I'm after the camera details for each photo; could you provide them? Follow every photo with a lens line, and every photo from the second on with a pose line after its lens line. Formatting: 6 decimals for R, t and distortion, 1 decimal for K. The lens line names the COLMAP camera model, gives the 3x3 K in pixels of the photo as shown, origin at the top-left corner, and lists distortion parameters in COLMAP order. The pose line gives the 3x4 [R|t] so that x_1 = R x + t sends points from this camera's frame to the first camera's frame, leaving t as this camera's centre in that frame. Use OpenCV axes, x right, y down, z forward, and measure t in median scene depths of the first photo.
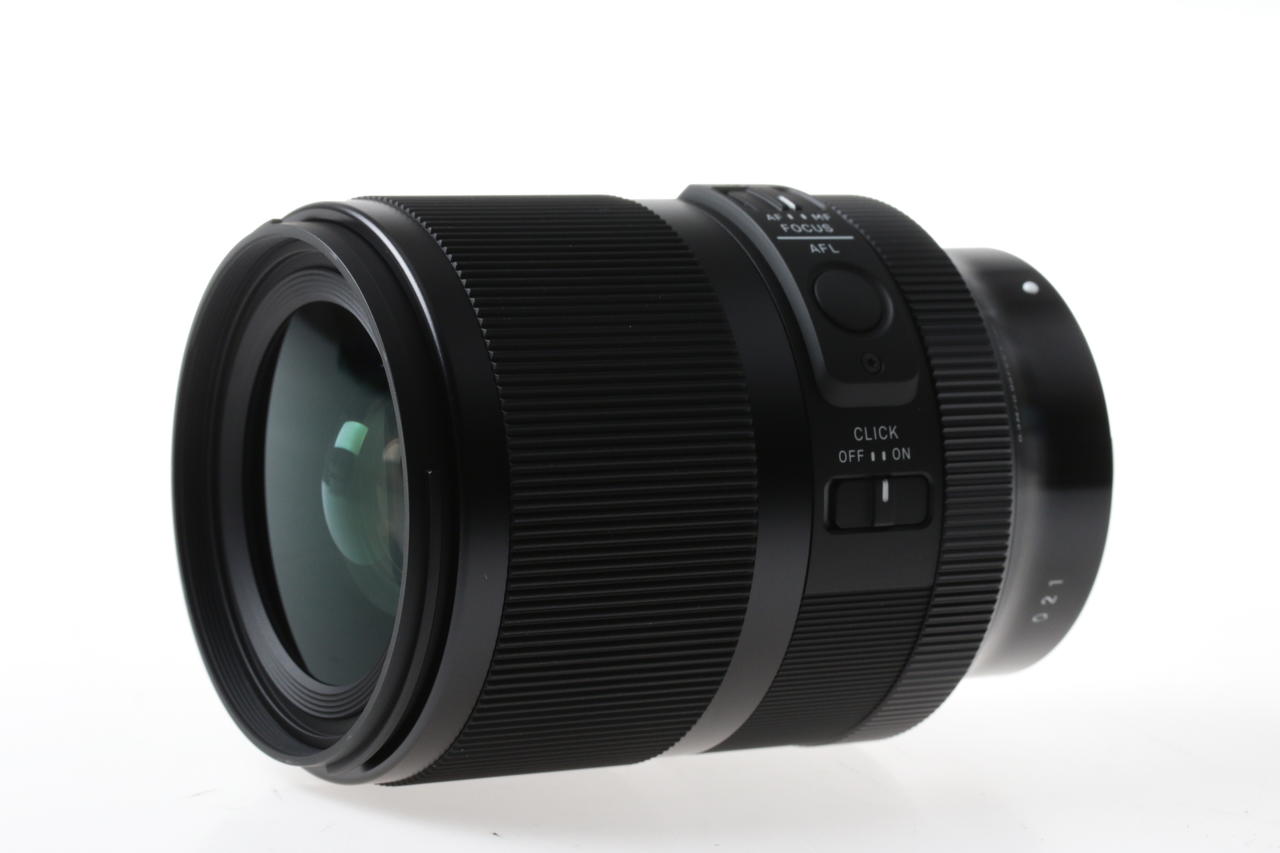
lens RADIAL K [[3554.9, 0, 640.0], [0, 3554.9, 426.5], [0, 0, 1]] dist [-0.021644, 0.523741]
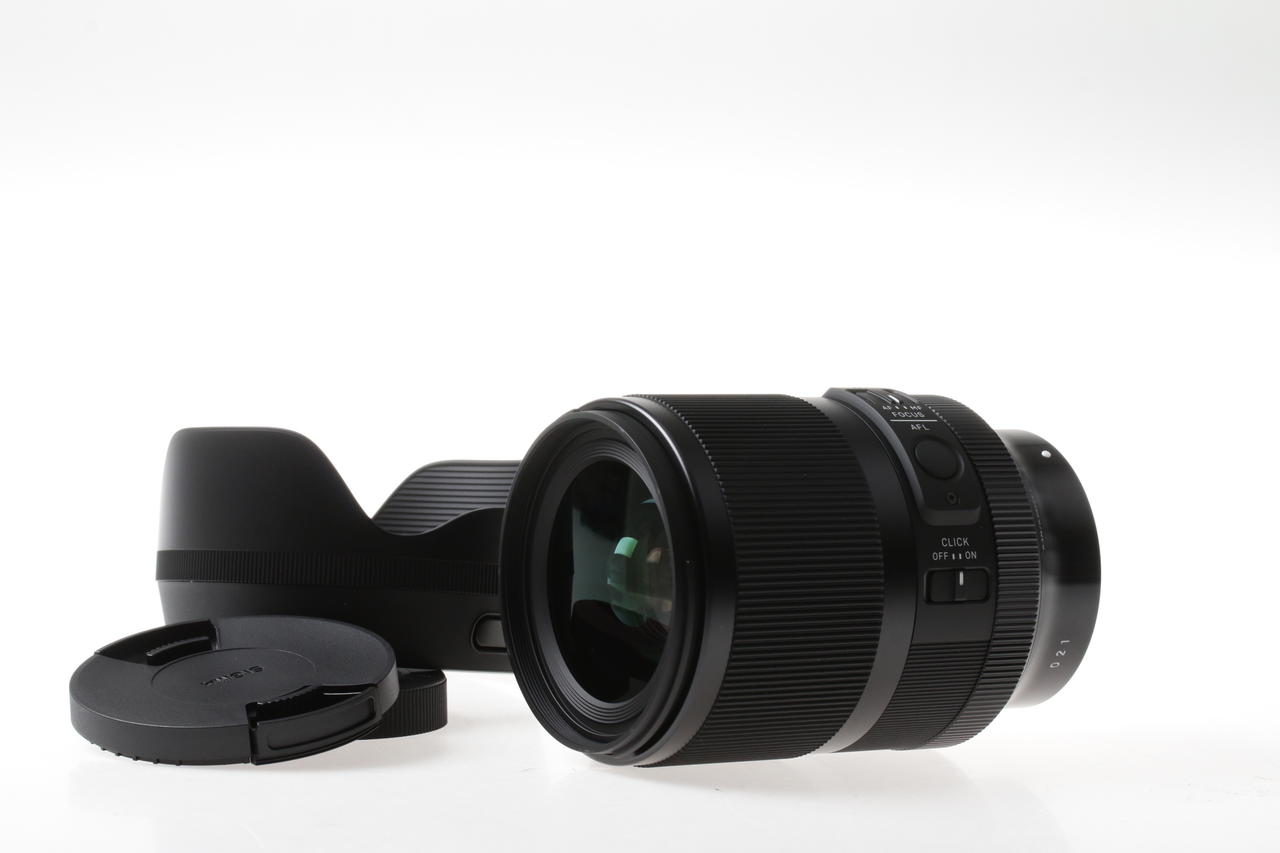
lens RADIAL K [[3554.9, 0, 640.0], [0, 3554.9, 426.5], [0, 0, 1]] dist [-0.021644, 0.523741]
pose [[0.999693, -0.002197, 0.024686, -0.113072], [0.003780, 0.997925, -0.064281, 0.051536], [-0.024493, 0.064355, 0.997626, -0.584922]]
